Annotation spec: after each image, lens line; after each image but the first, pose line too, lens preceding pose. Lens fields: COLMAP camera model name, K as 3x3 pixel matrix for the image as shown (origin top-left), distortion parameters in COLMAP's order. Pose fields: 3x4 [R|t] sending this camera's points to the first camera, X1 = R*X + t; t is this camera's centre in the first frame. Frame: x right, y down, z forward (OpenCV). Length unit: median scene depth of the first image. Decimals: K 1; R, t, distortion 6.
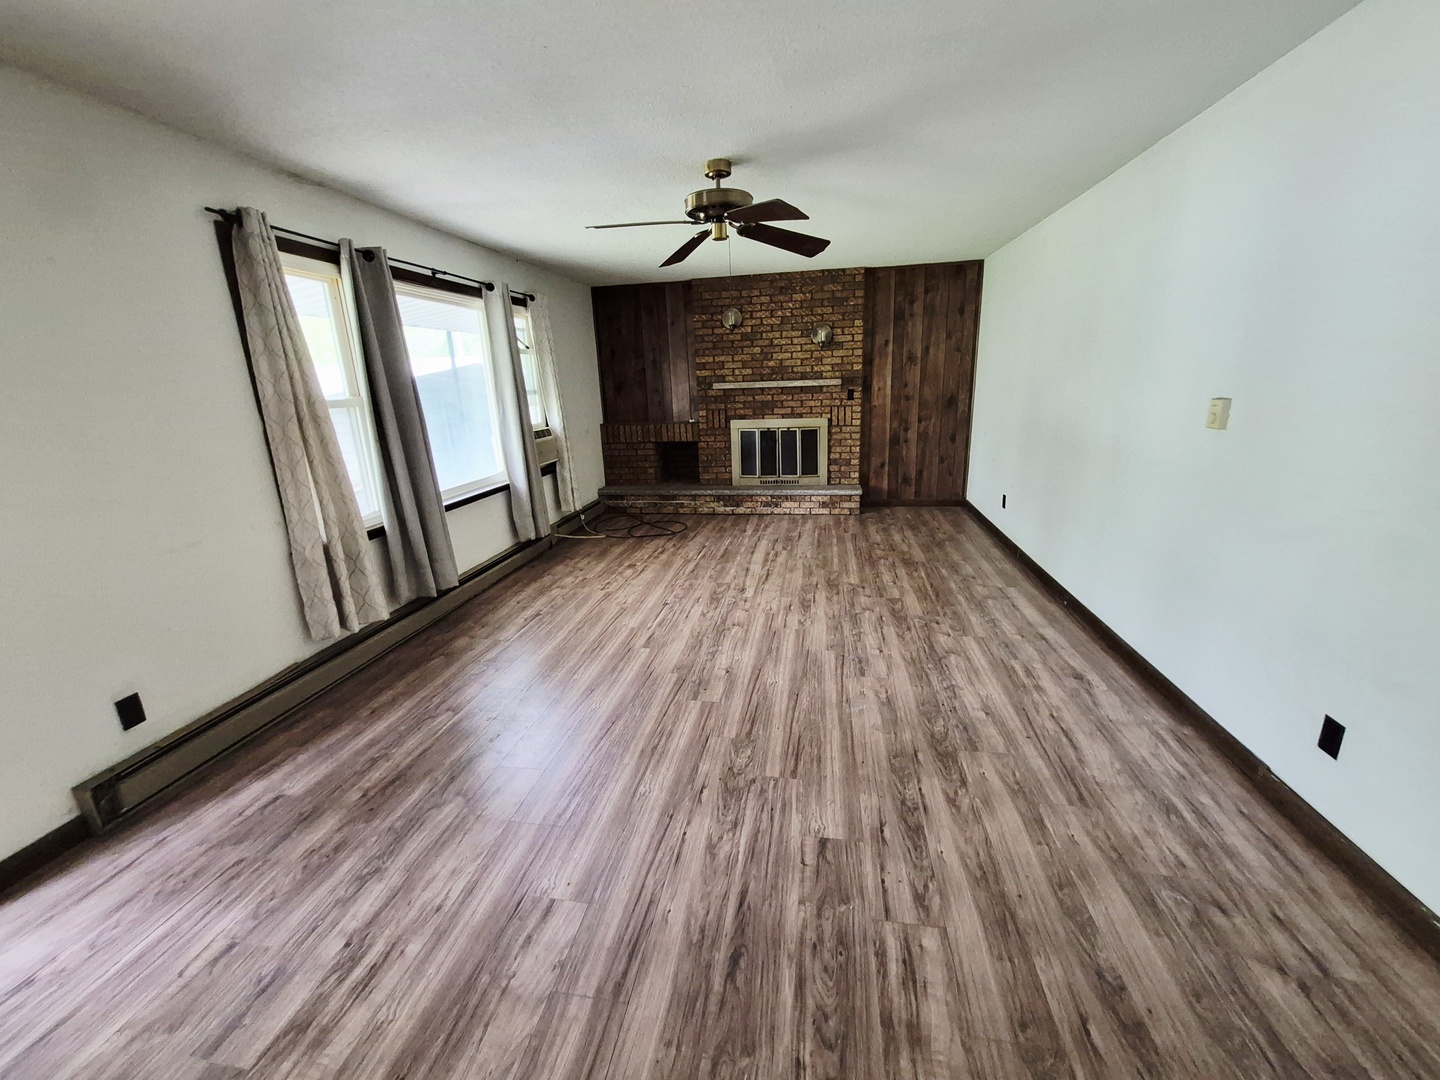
lens RADIAL K [[563.4, 0, 727.5], [0, 563.4, 522.2], [0, 0, 1]] dist [0.003780, -0.000347]
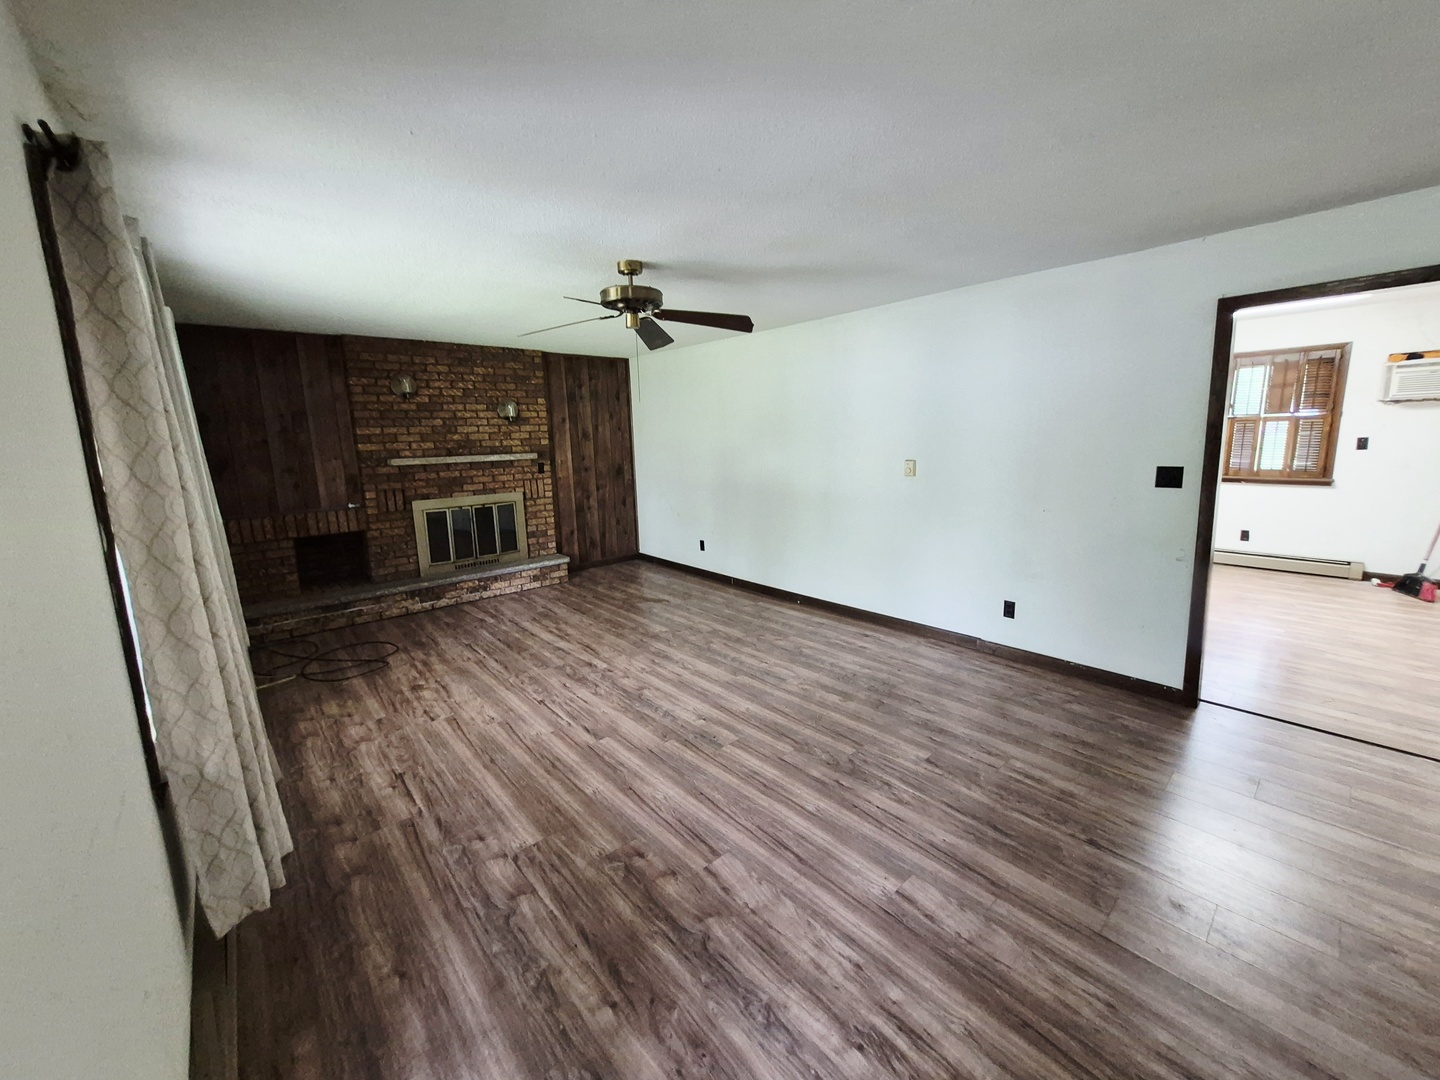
lens RADIAL K [[563.7, 0, 724.0], [0, 563.7, 524.1], [0, 0, 1]] dist [0.006294, -0.000067]
pose [[0.629245, -0.101886, 0.770500, -0.582162], [0.198029, 0.979668, -0.032180, -0.041940], [-0.751555, 0.172830, 0.636627, 0.174185]]
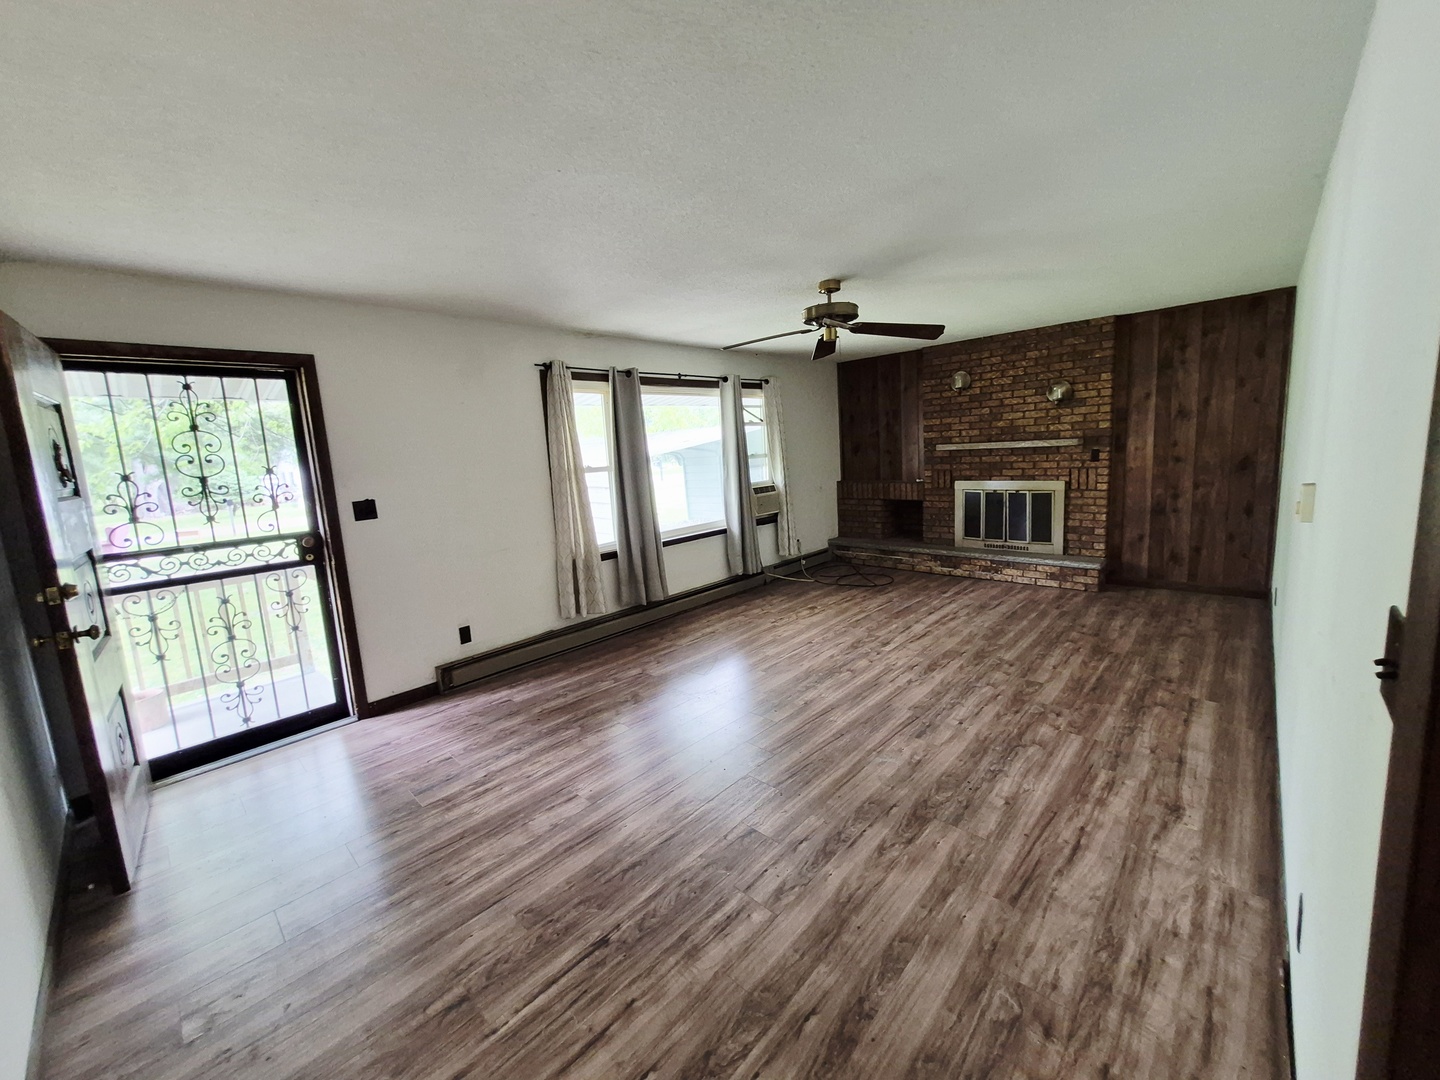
lens RADIAL K [[563.4, 0, 727.5], [0, 563.4, 522.2], [0, 0, 1]] dist [0.003780, -0.000347]
pose [[0.830491, 0.063610, -0.553388, 0.367708], [-0.111251, 0.992384, -0.052887, -0.017852], [0.545809, 0.105487, 0.831243, -0.063265]]
